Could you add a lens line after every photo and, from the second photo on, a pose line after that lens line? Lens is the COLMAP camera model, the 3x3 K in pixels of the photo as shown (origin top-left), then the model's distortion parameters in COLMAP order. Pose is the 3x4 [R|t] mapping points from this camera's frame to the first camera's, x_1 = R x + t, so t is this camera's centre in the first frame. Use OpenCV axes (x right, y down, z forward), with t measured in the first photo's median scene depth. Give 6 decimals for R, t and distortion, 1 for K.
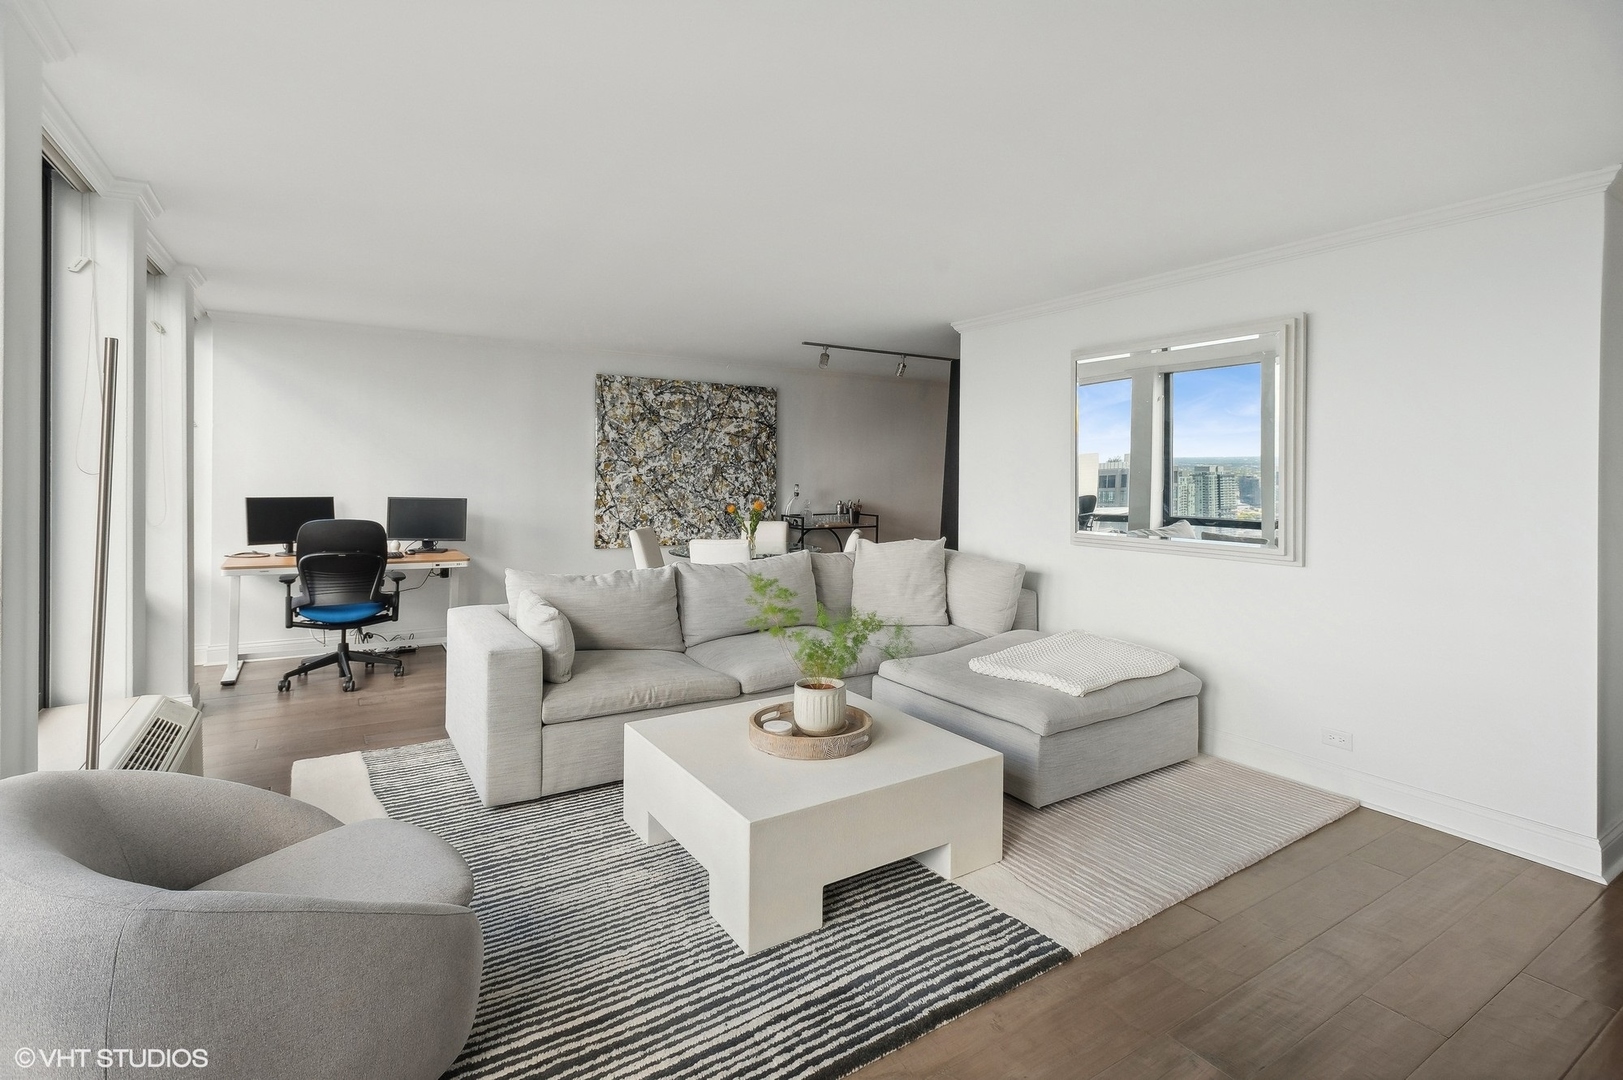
lens RADIAL K [[778.9, 0, 814.8], [0, 778.9, 471.1], [0, 0, 1]] dist [0.010167, -0.003595]
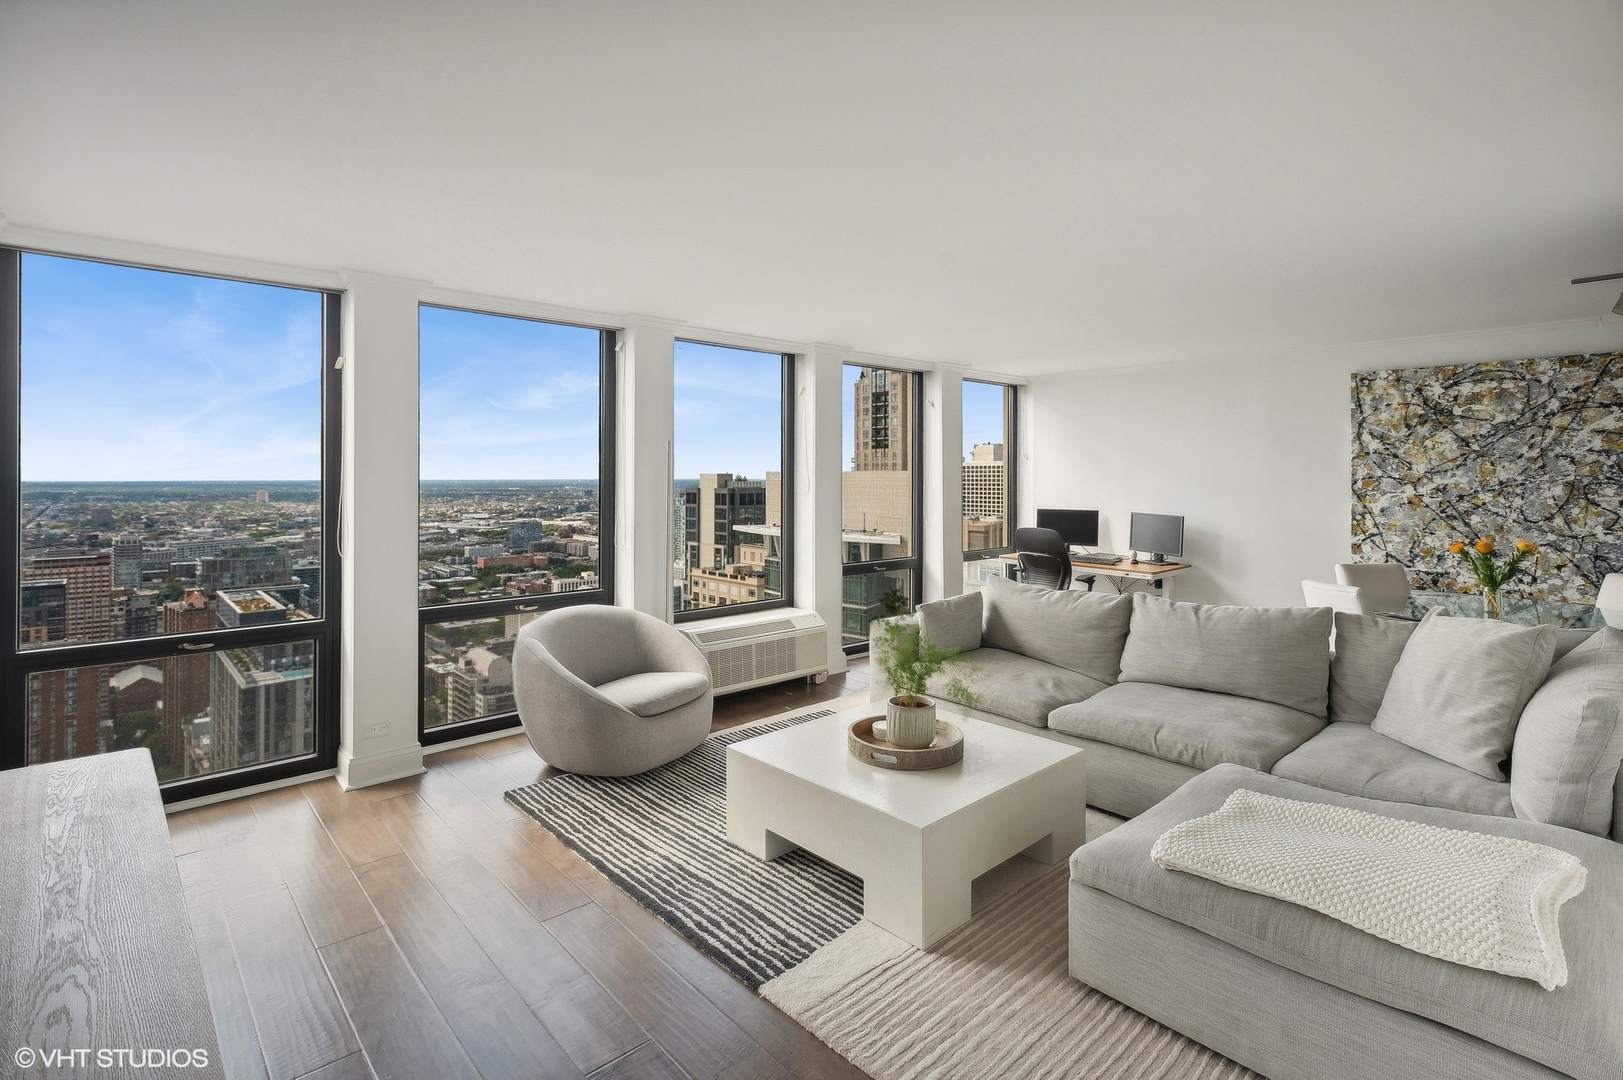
lens RADIAL K [[778.9, 0, 821.6], [0, 778.9, 473.3], [0, 0, 1]] dist [0.010167, -0.003595]
pose [[0.177645, -0.010699, -0.984036, 0.435441], [0.004629, 0.999939, -0.010036, -0.012104], [0.984084, -0.002772, 0.177684, 0.292444]]
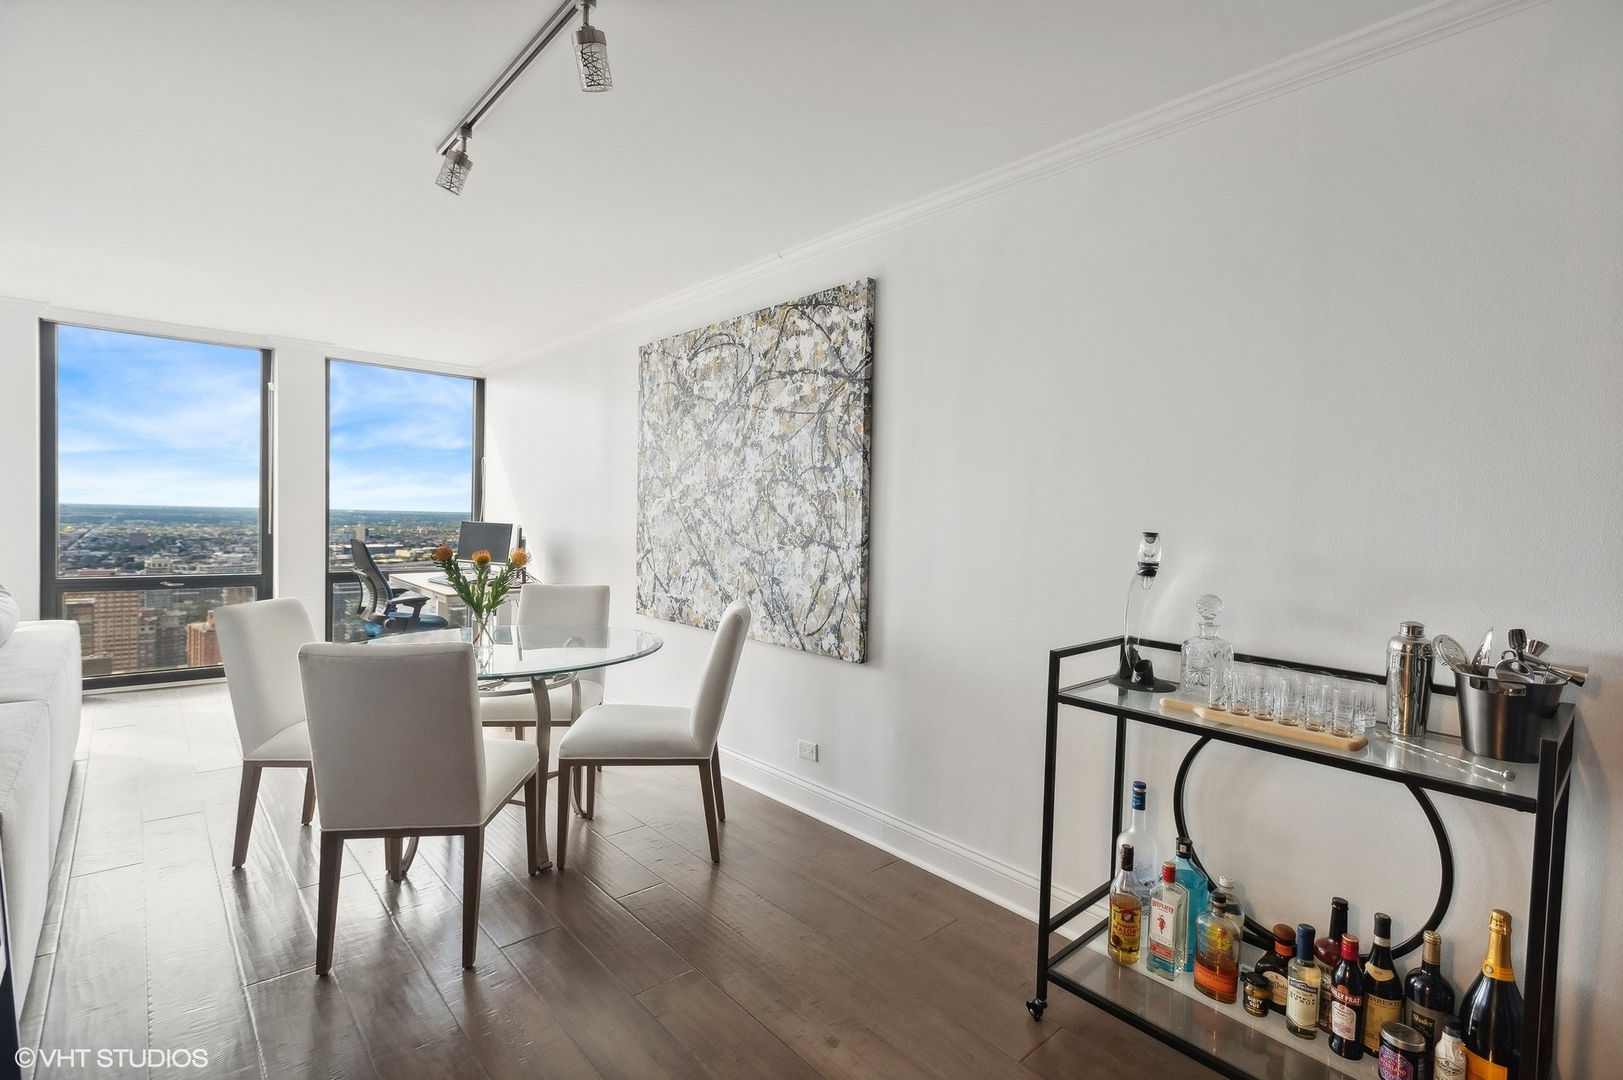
lens RADIAL K [[745.8, 0, 830.7], [0, 745.8, 535.1], [0, 0, 1]] dist [-0.006853, 0.000298]
pose [[0.177567, 0.021393, -0.983876, 0.364135], [-0.015314, 0.999703, 0.018973, 0.018852], [0.983990, 0.011698, 0.177842, 1.037385]]
